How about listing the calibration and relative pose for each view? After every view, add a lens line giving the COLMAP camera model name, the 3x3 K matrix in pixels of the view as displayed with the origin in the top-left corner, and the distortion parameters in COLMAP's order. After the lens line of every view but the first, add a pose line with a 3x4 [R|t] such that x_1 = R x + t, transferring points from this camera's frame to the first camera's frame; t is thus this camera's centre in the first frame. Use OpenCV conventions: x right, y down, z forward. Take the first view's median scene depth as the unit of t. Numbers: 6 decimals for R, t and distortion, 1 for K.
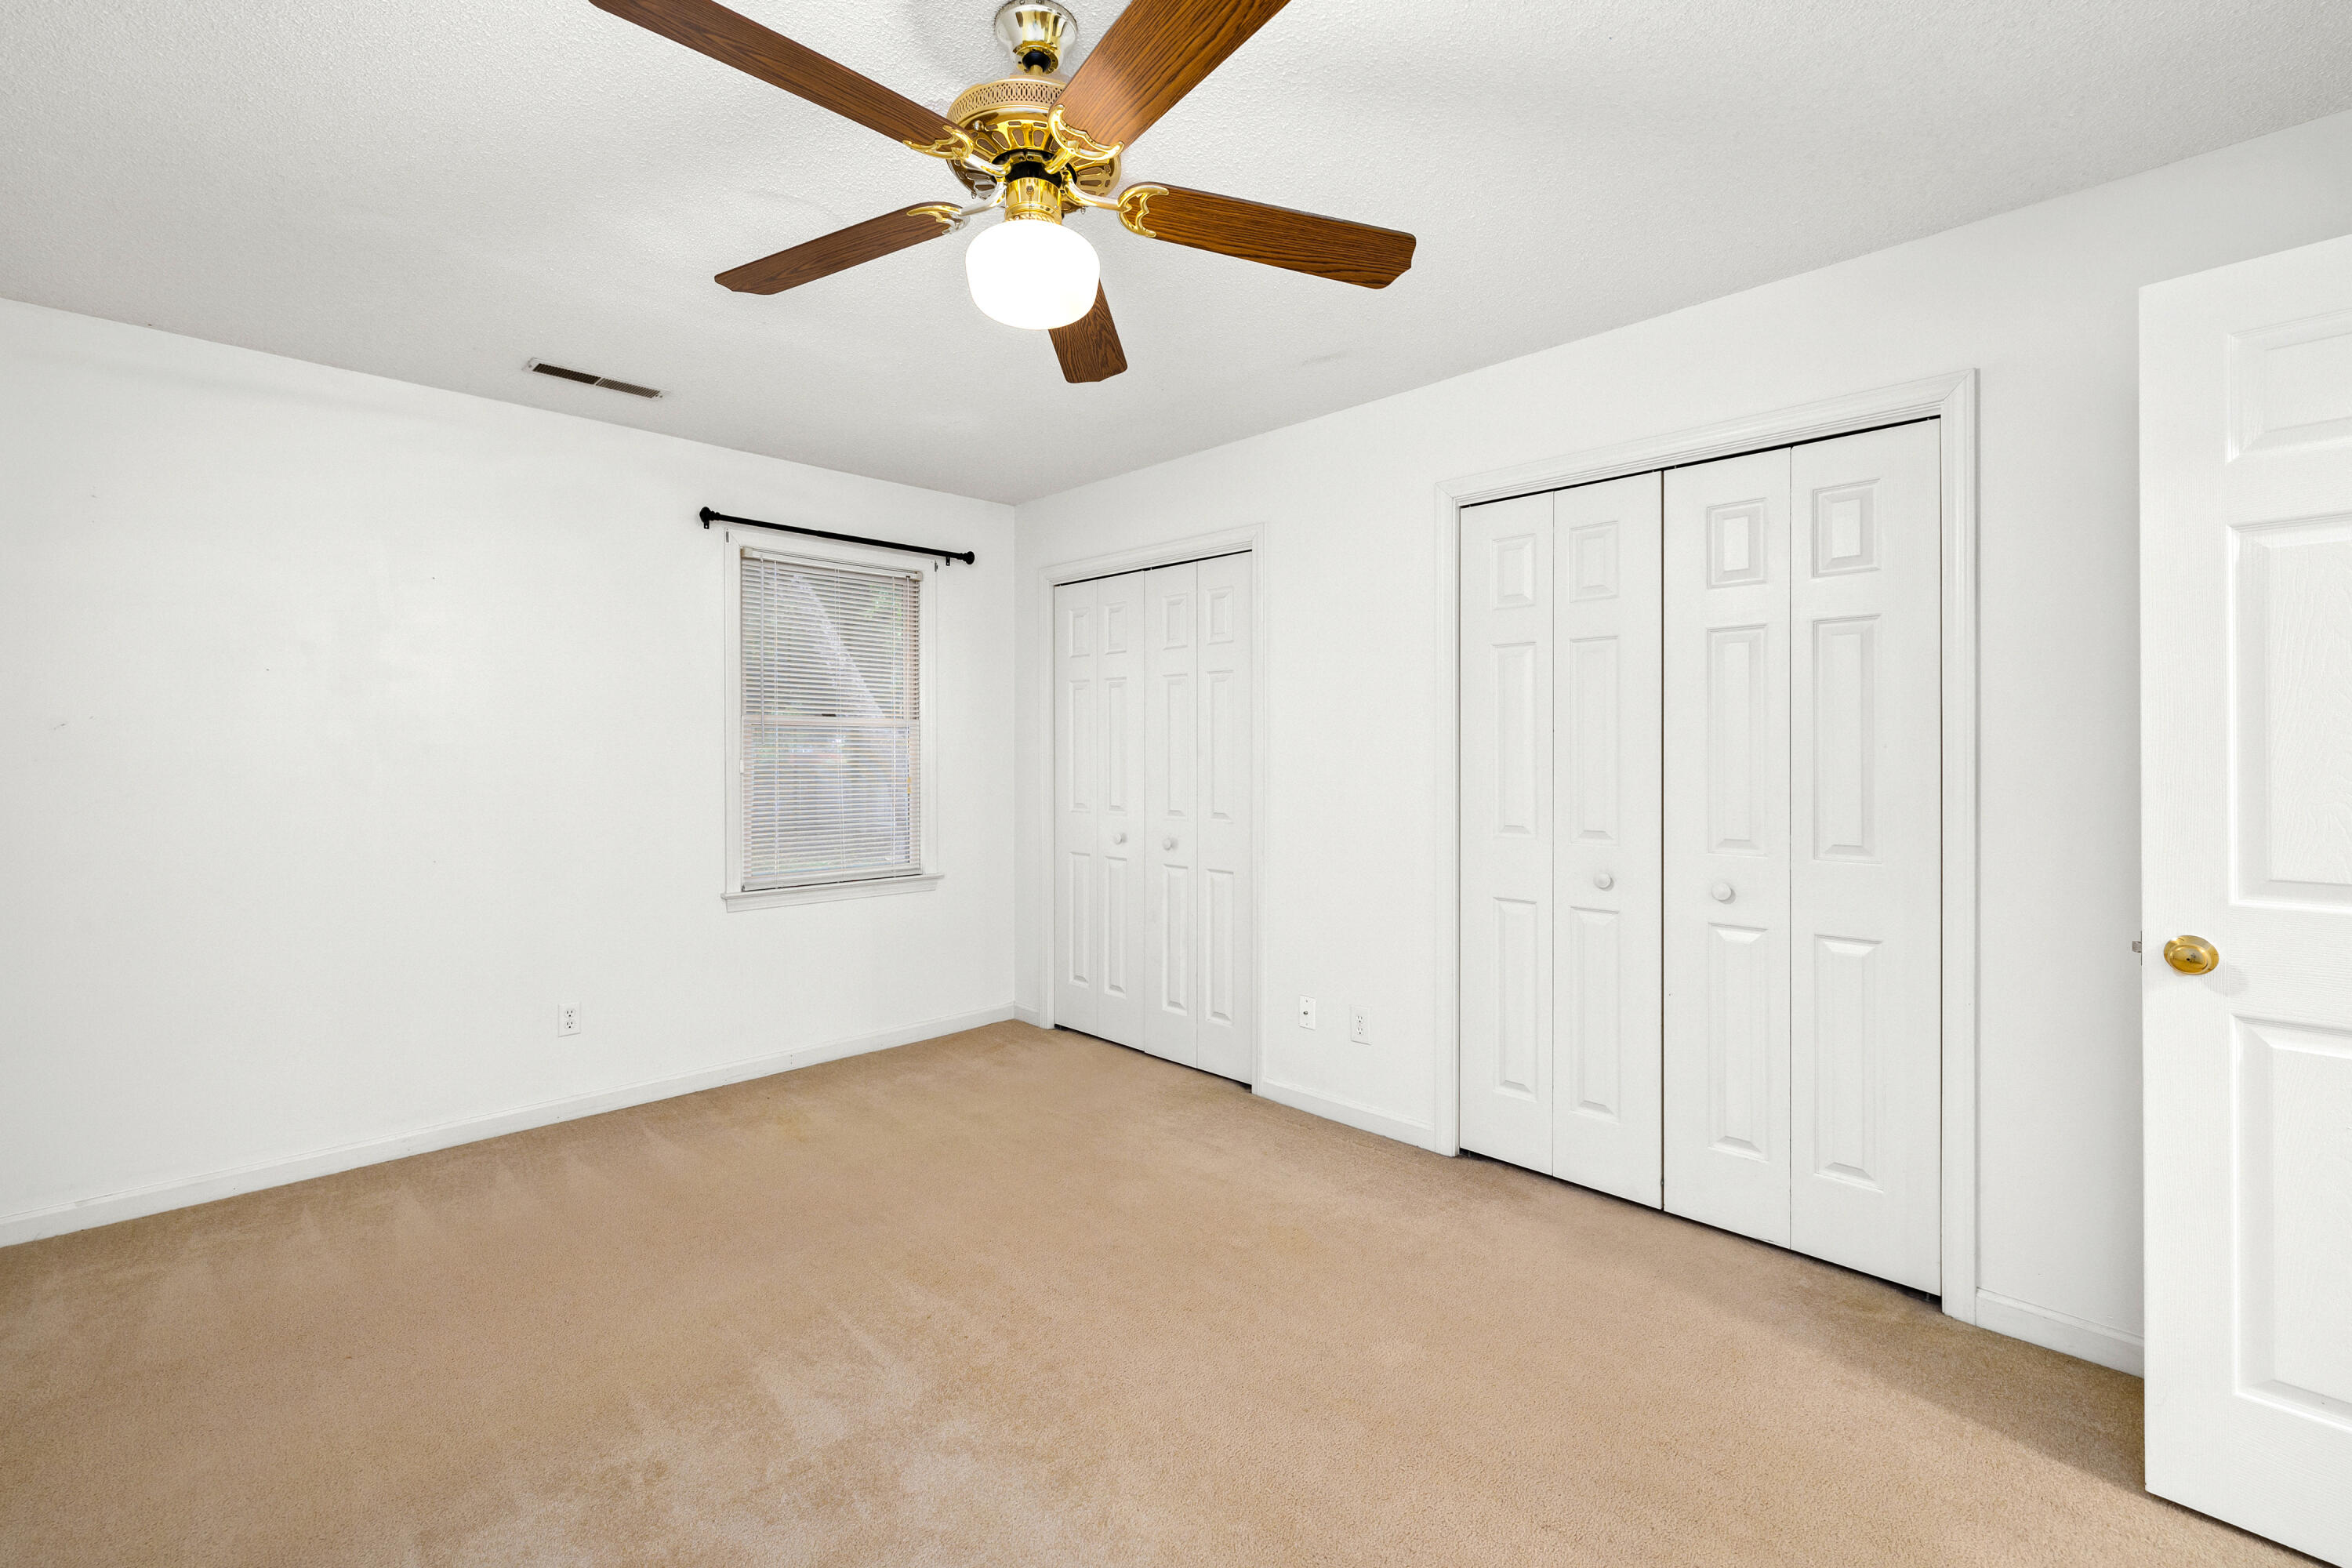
lens RADIAL K [[1028.5, 0, 1174.8], [0, 1028.5, 778.6], [0, 0, 1]] dist [-0.000975, 0.000665]
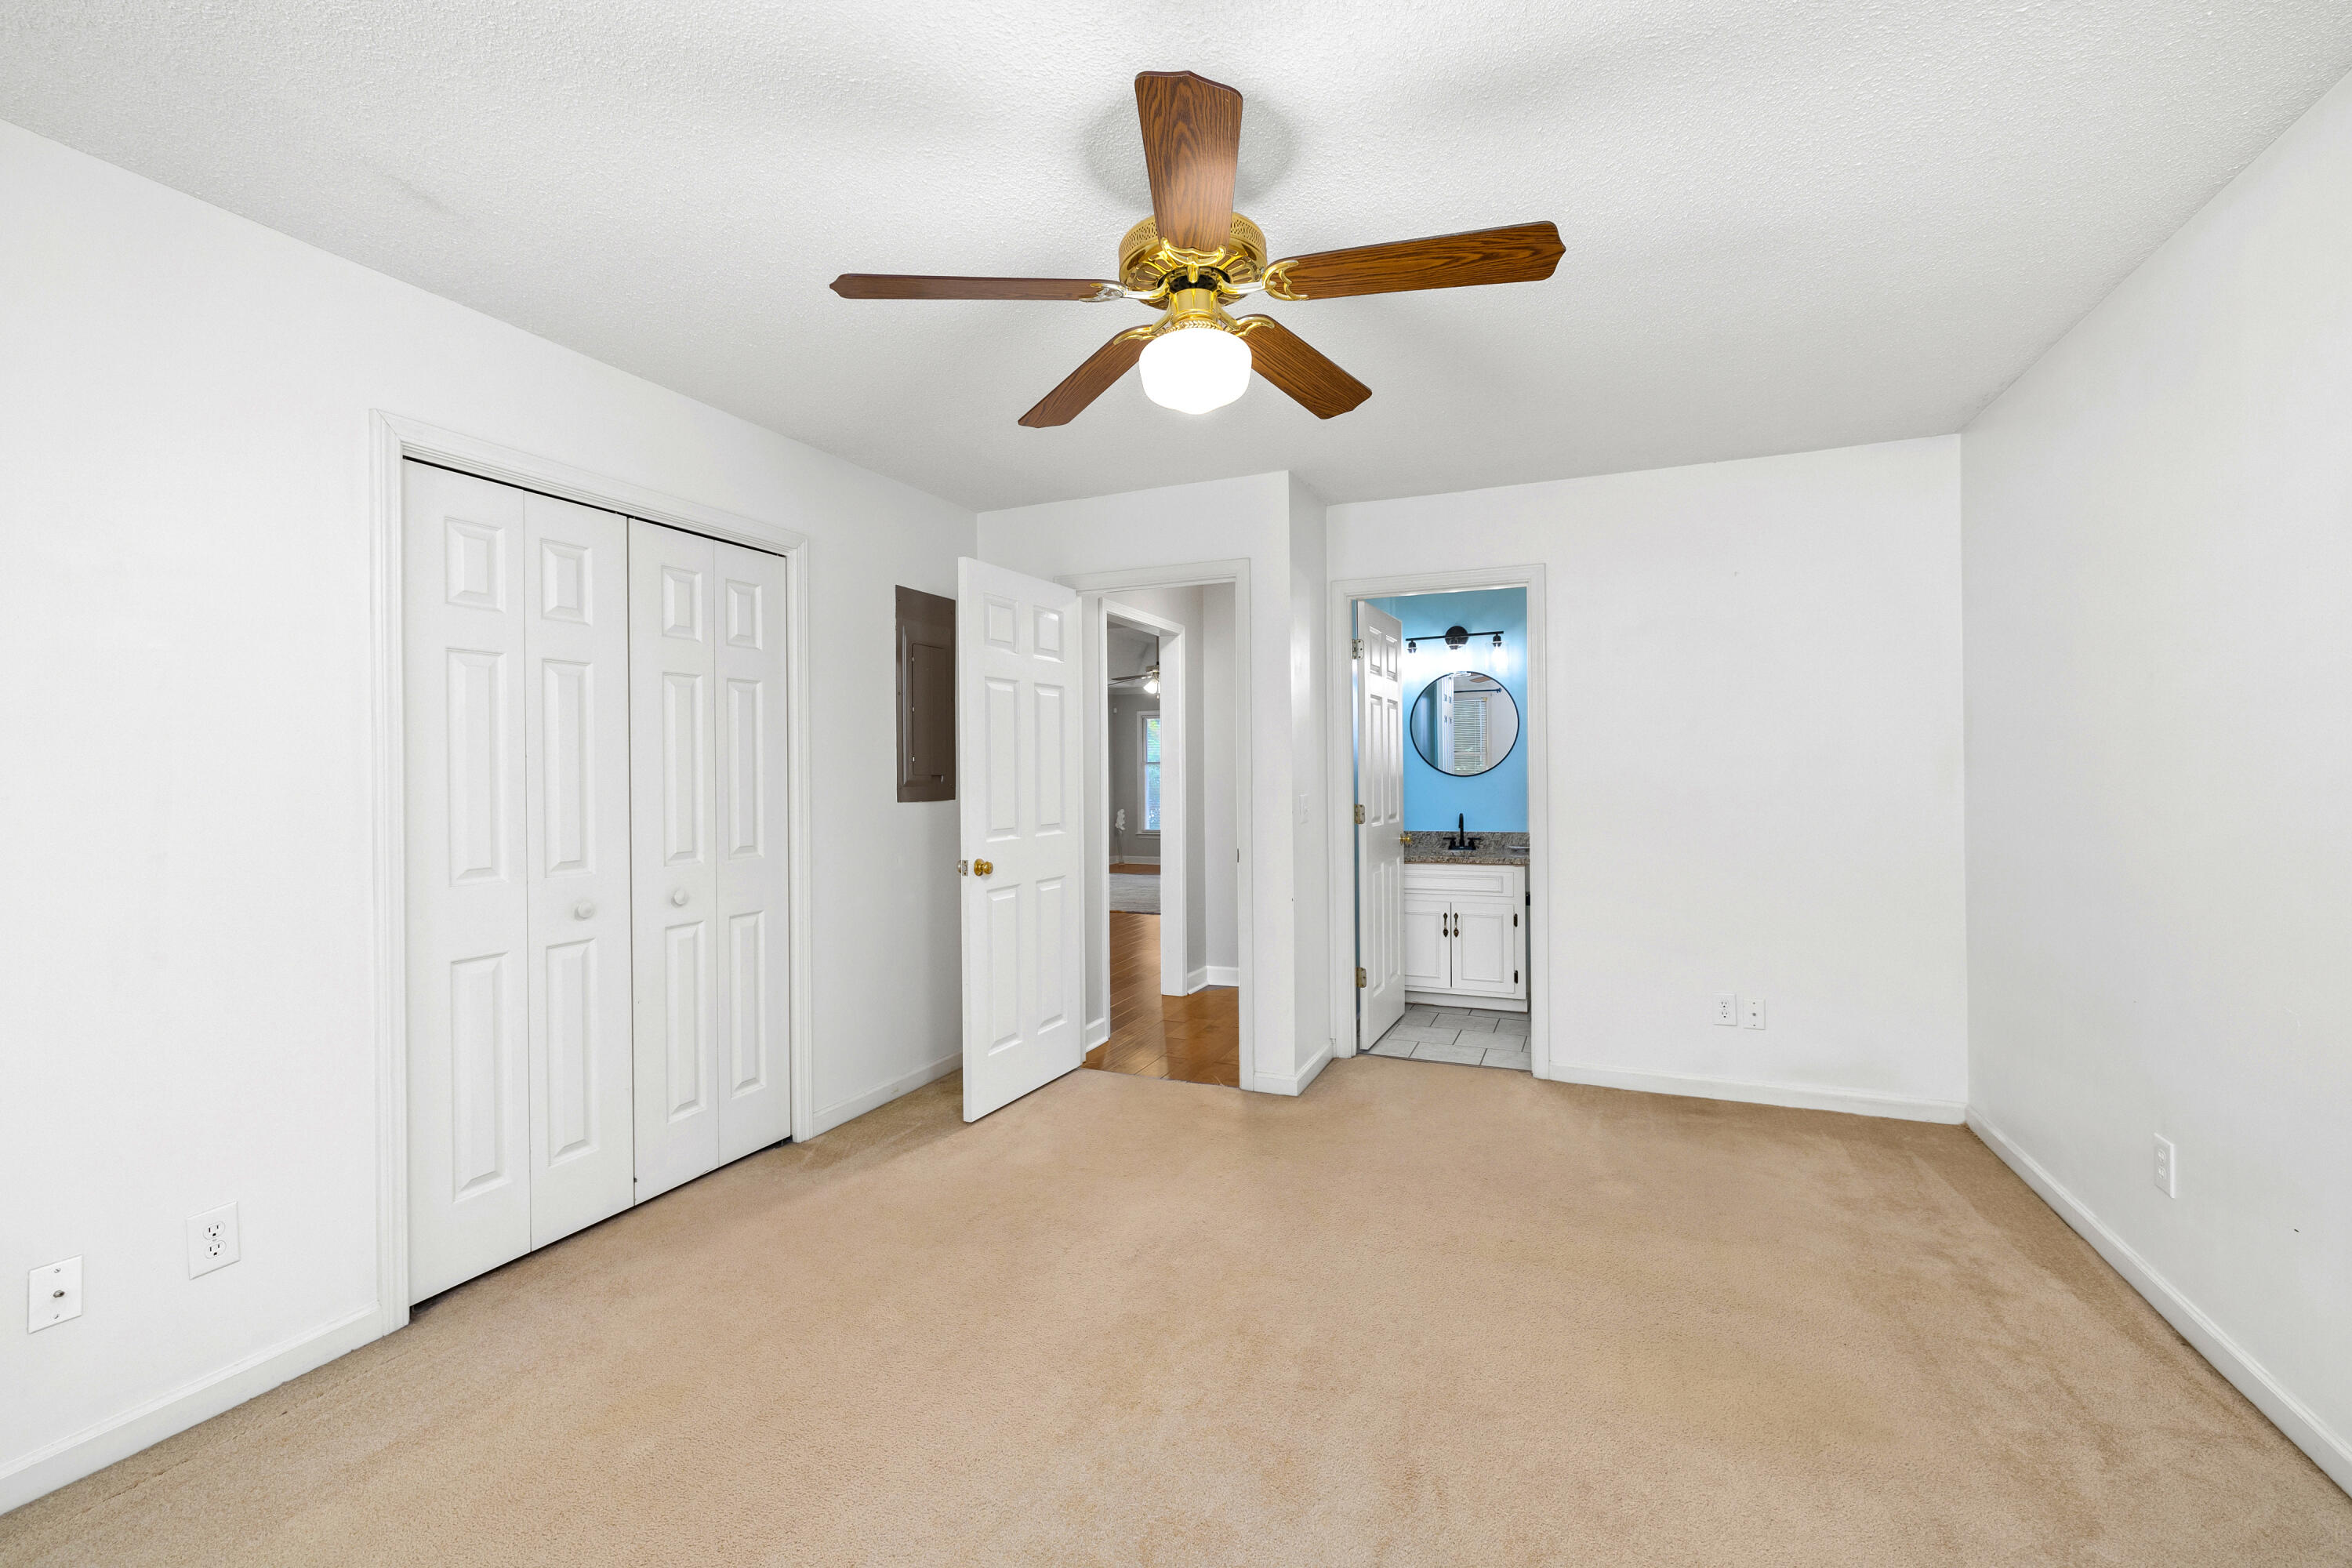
lens RADIAL K [[1028.5, 0, 1174.8], [0, 1028.5, 778.6], [0, 0, 1]] dist [-0.000975, 0.000665]
pose [[-0.394053, -0.008720, 0.919046, -0.769143], [0.027482, 0.999396, 0.021266, -0.034204], [-0.918677, 0.033637, -0.393575, 0.939217]]
